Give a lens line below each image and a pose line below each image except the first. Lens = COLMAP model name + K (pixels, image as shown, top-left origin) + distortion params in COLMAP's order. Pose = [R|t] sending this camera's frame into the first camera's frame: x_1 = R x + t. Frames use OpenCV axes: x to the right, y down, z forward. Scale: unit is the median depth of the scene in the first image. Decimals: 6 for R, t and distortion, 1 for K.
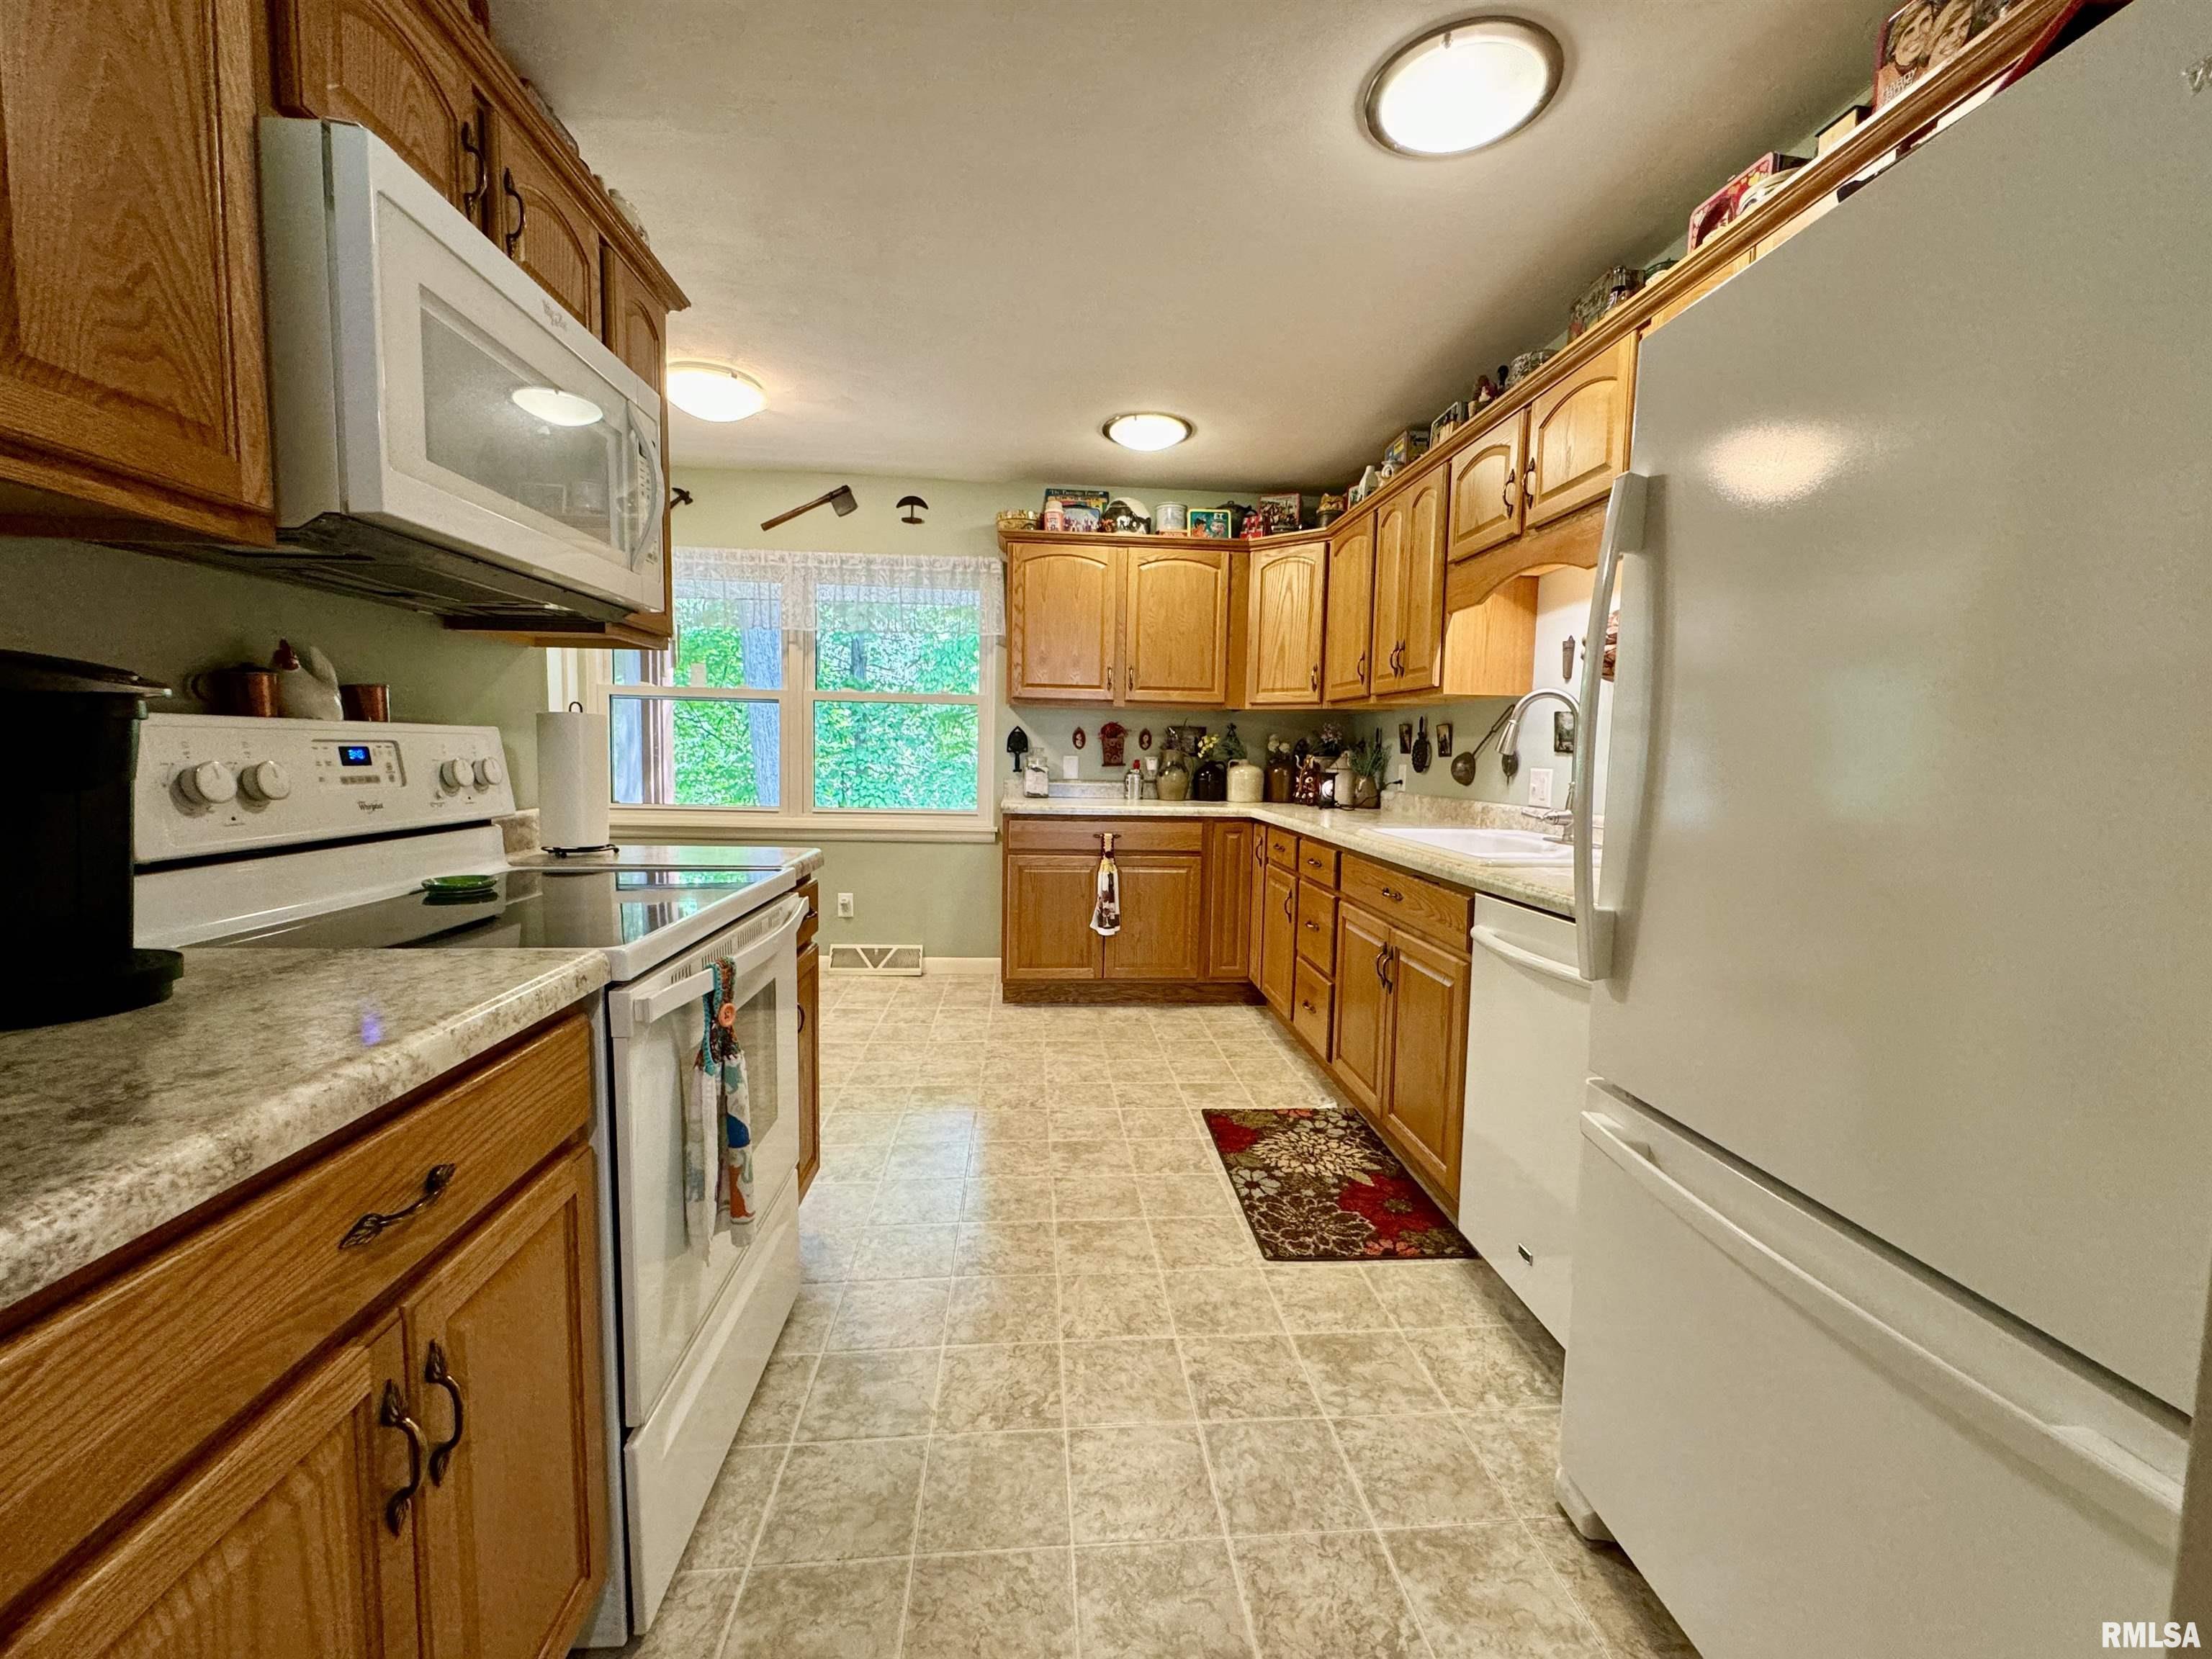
lens RADIAL K [[896.7, 0, 1108.2], [0, 896.7, 828.5], [0, 0, 1]] dist [-0.003502, 0.000575]
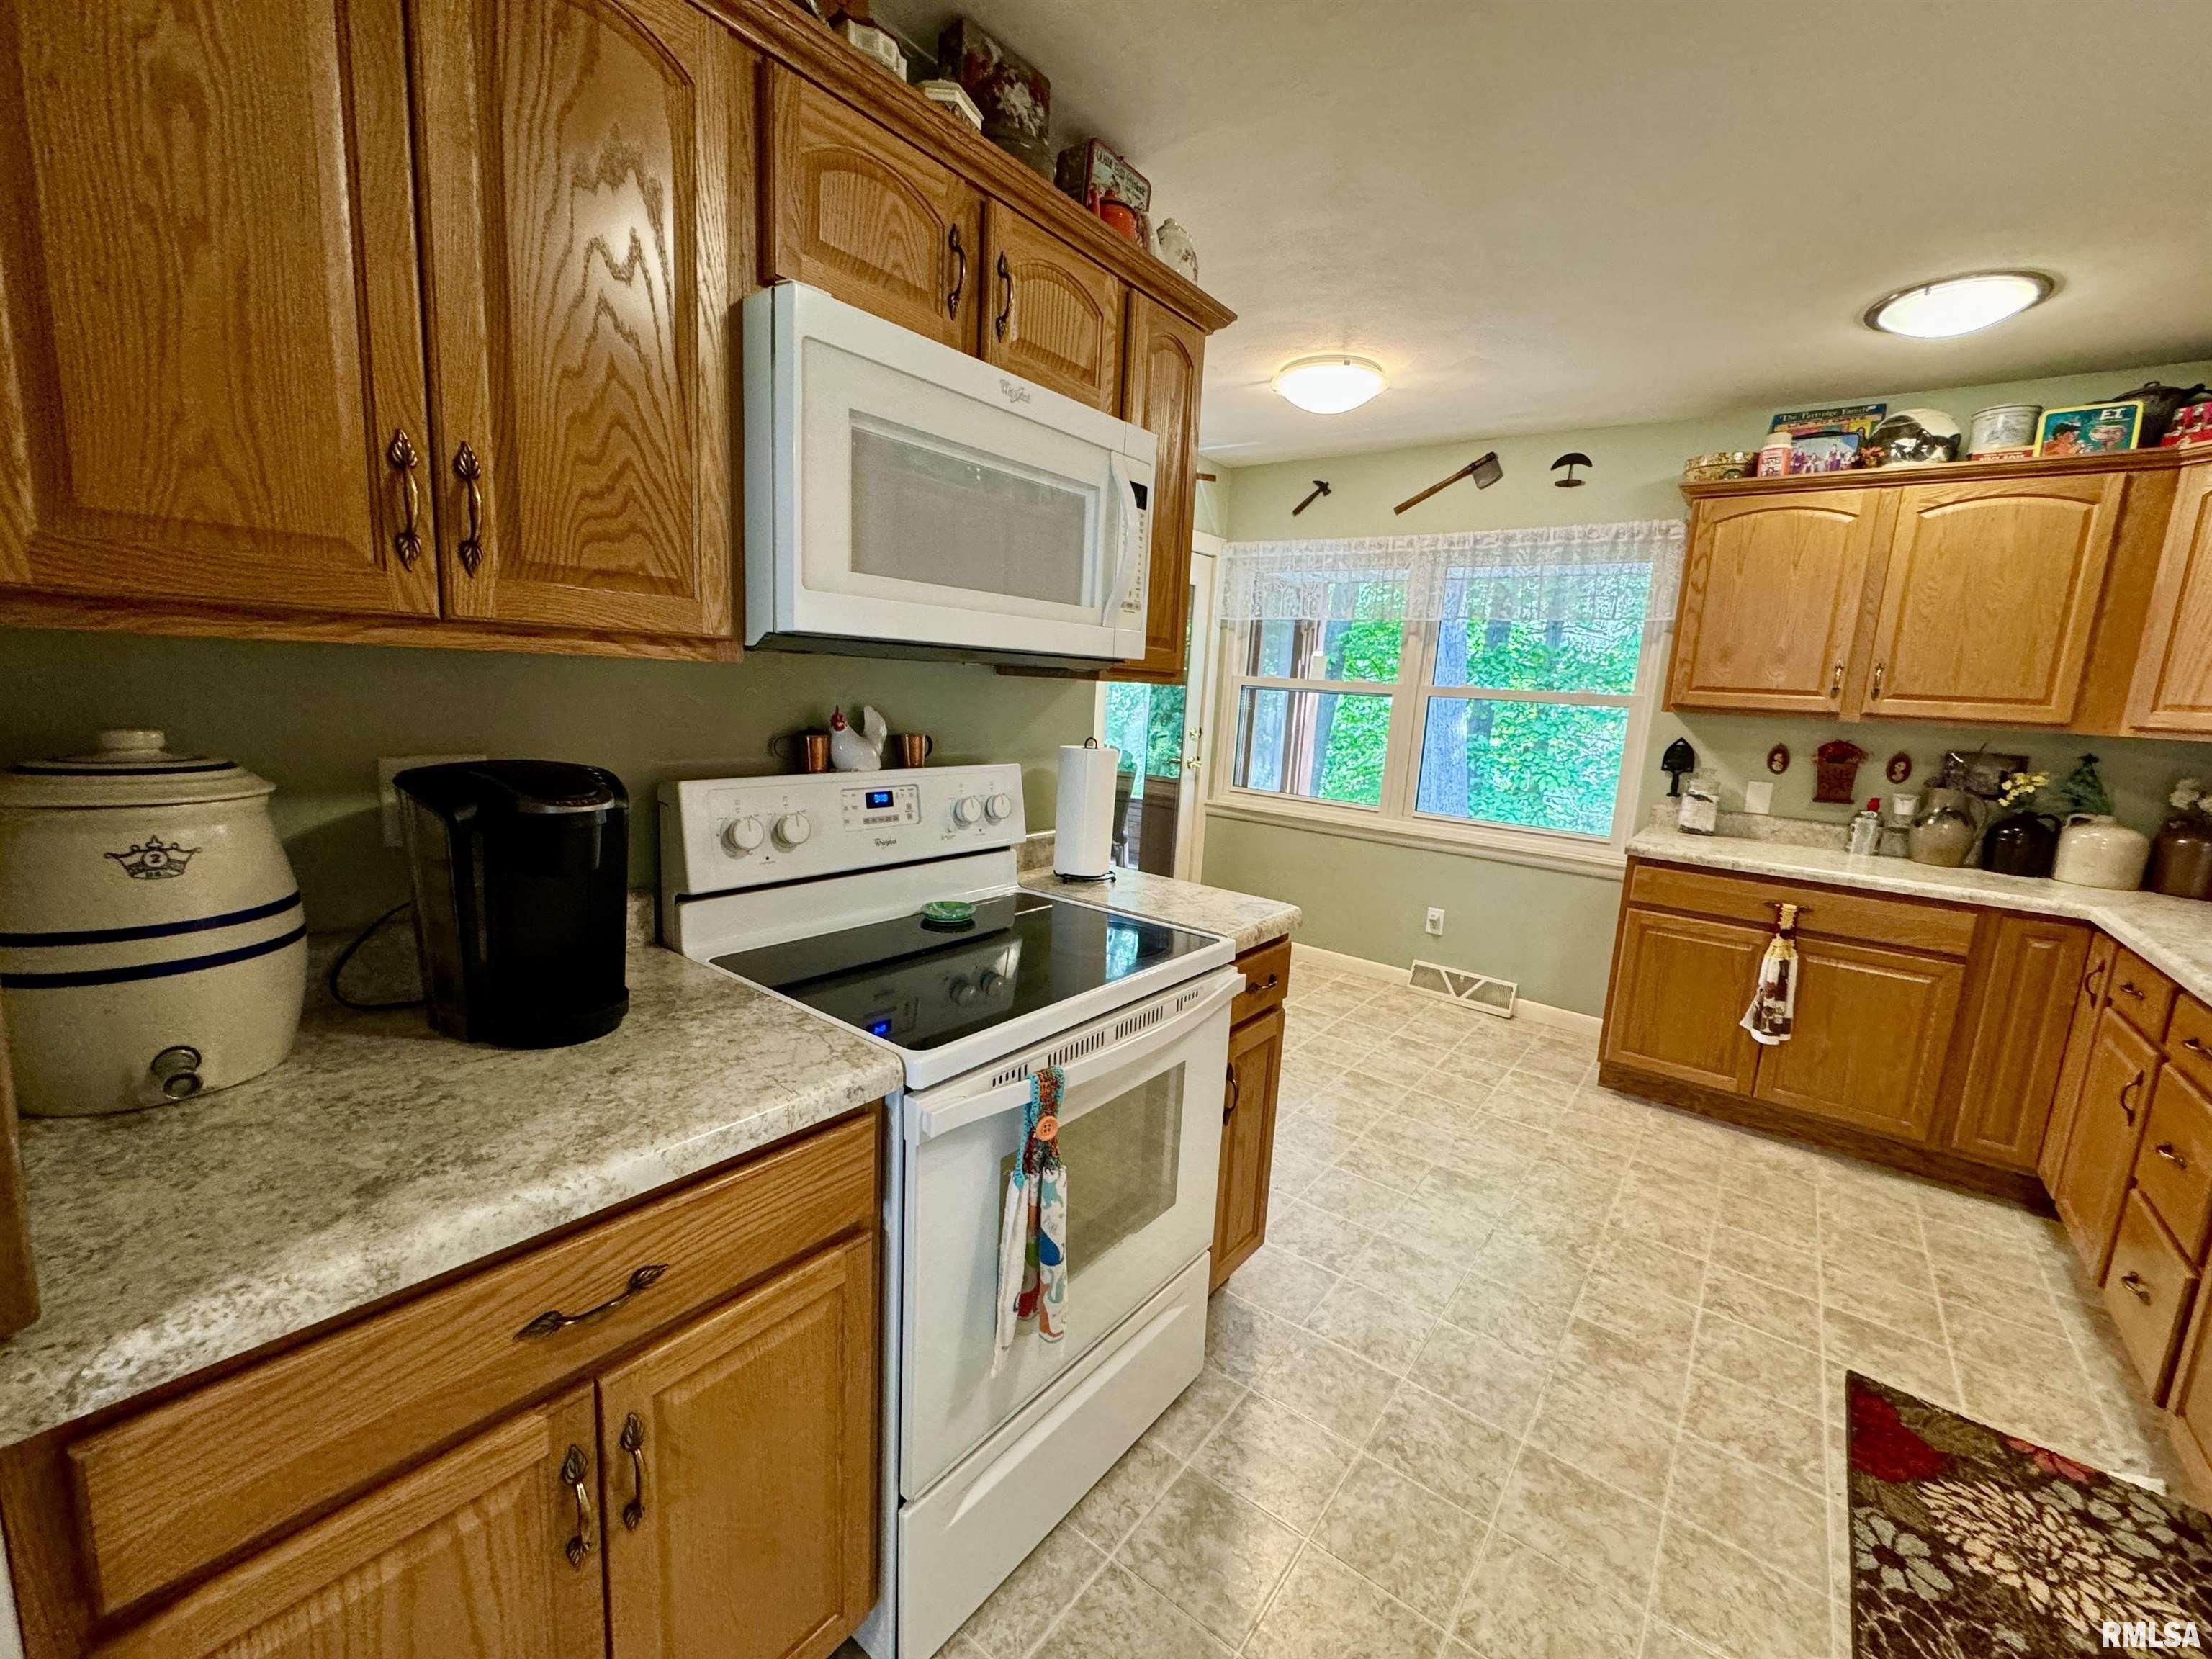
lens RADIAL K [[896.7, 0, 1105.8], [0, 896.7, 828.2], [0, 0, 1]] dist [-0.003502, 0.000575]
pose [[0.734203, 0.129471, -0.666471, 0.104752], [-0.098023, 0.991578, 0.084642, -0.096183], [0.671816, 0.003185, 0.740711, 0.171313]]
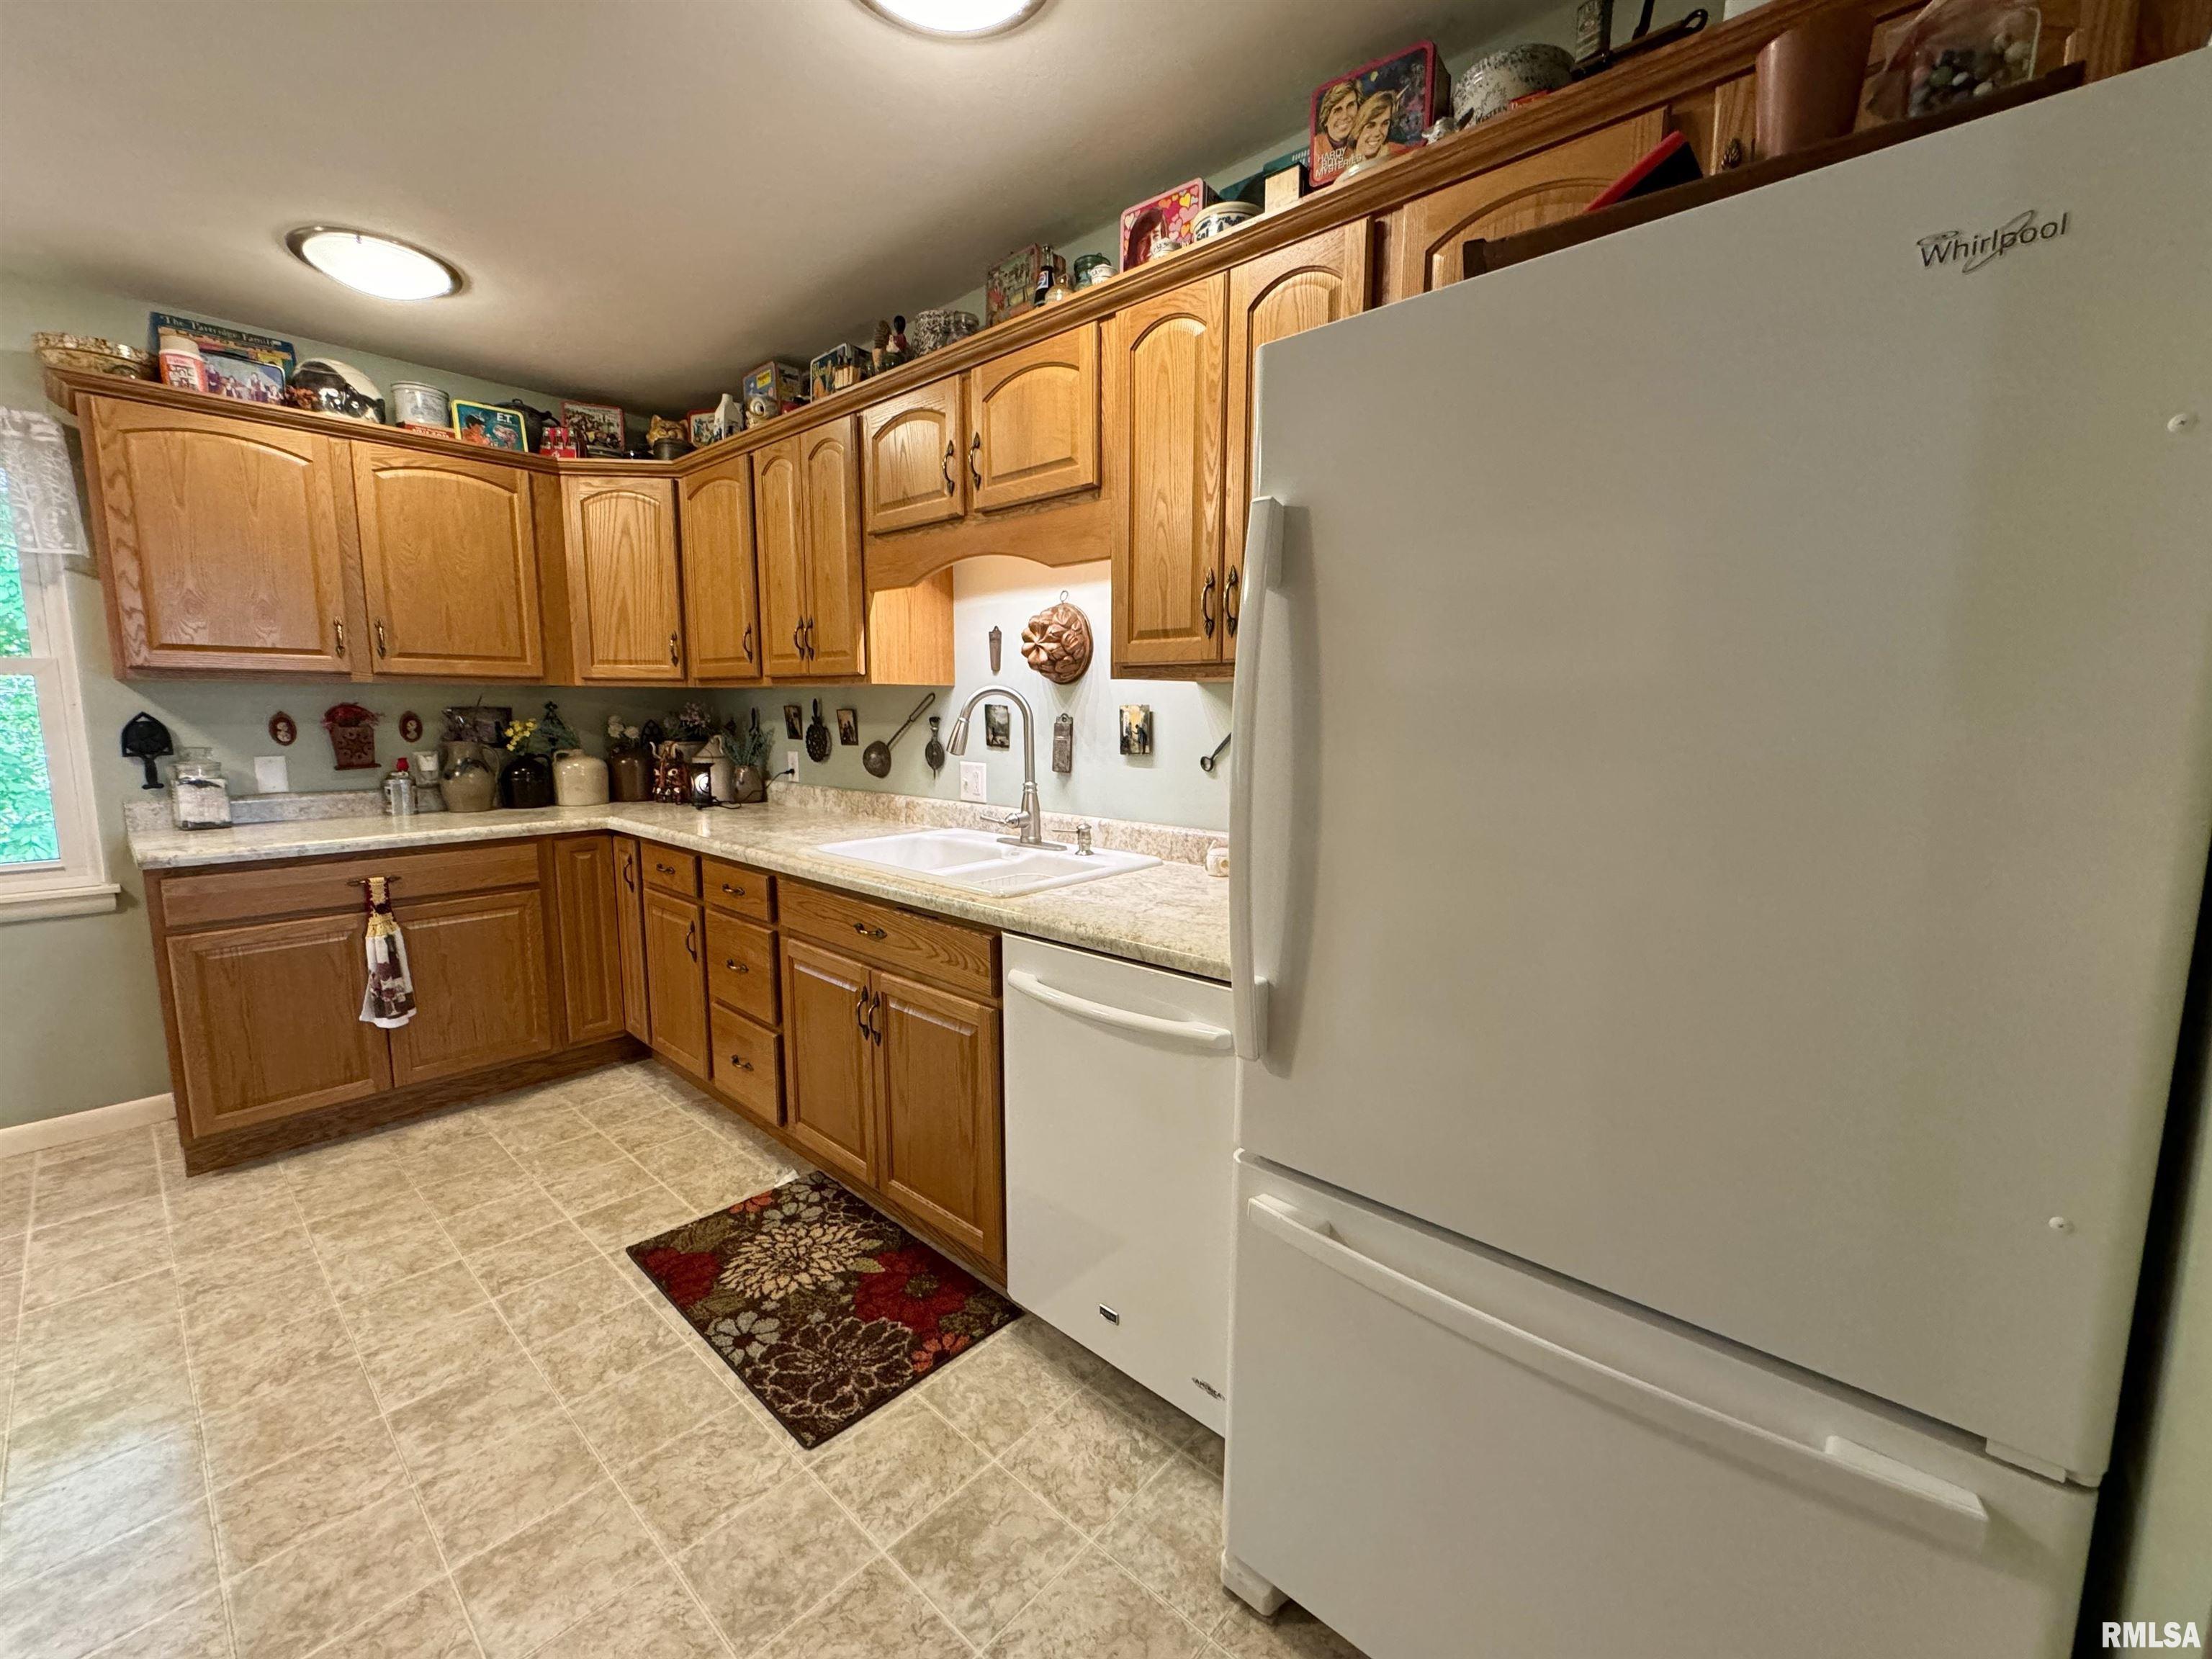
lens RADIAL K [[896.7, 0, 1108.9], [0, 896.7, 826.2], [0, 0, 1]] dist [-0.003502, 0.000575]
pose [[0.726371, -0.106955, 0.678930, -0.081781], [0.069403, 0.994183, 0.082365, -0.077378], [-0.683790, -0.012708, 0.729568, 0.223826]]
